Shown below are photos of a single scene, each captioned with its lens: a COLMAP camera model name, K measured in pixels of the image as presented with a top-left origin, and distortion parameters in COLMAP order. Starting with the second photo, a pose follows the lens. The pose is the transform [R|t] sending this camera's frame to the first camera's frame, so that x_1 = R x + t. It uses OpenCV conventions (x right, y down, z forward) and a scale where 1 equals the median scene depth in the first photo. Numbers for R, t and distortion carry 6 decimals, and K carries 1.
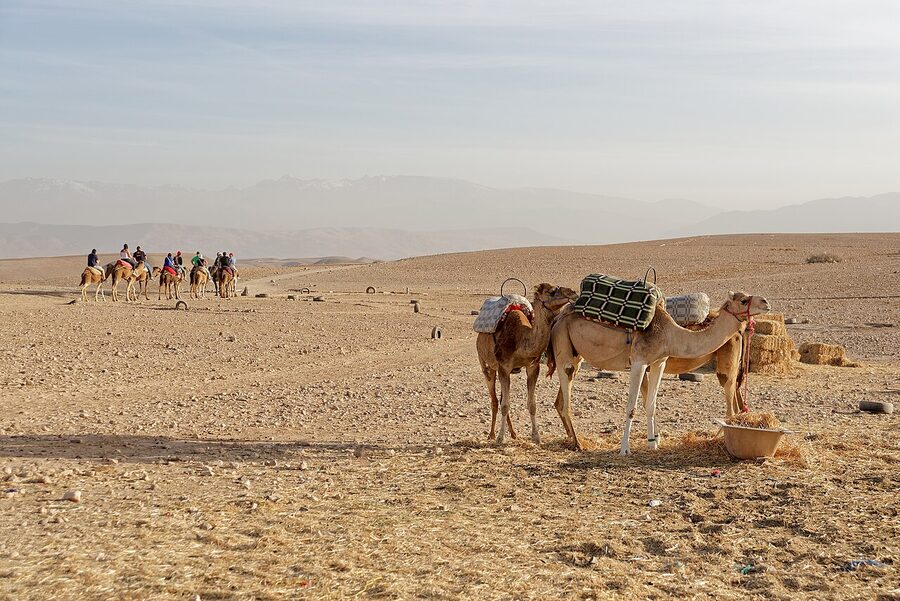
lens RADIAL K [[1584.9, 0, 476.0], [0, 1584.9, 300.5], [0, 0, 1]] dist [0.042036, 0.161963]
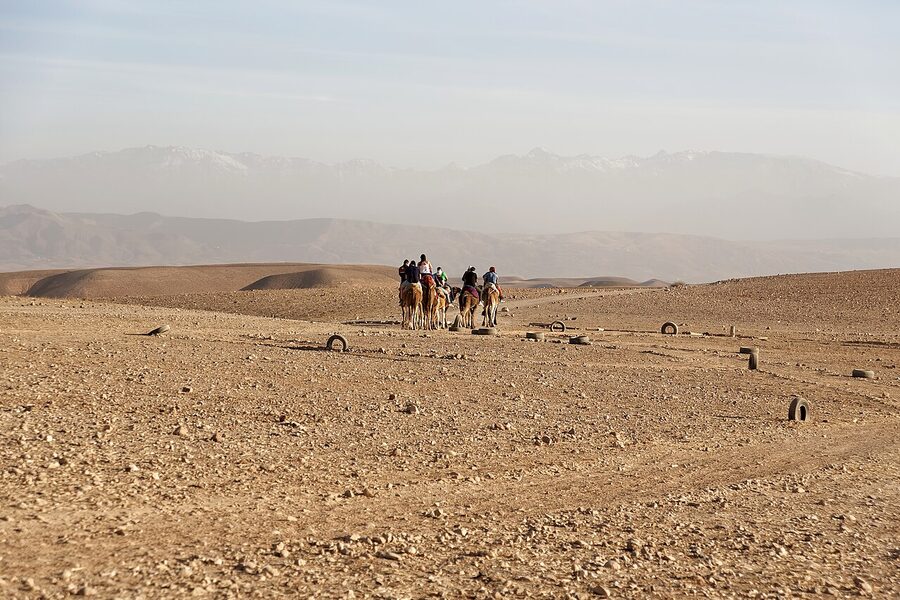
lens RADIAL K [[1584.9, 0, 476.0], [0, 1584.9, 300.0], [0, 0, 1]] dist [0.042036, 0.161963]
pose [[0.984833, 0.026436, -0.171478, -0.038294], [-0.032221, 0.998999, -0.031041, 0.003532], [0.170485, 0.036095, 0.984699, 0.432451]]
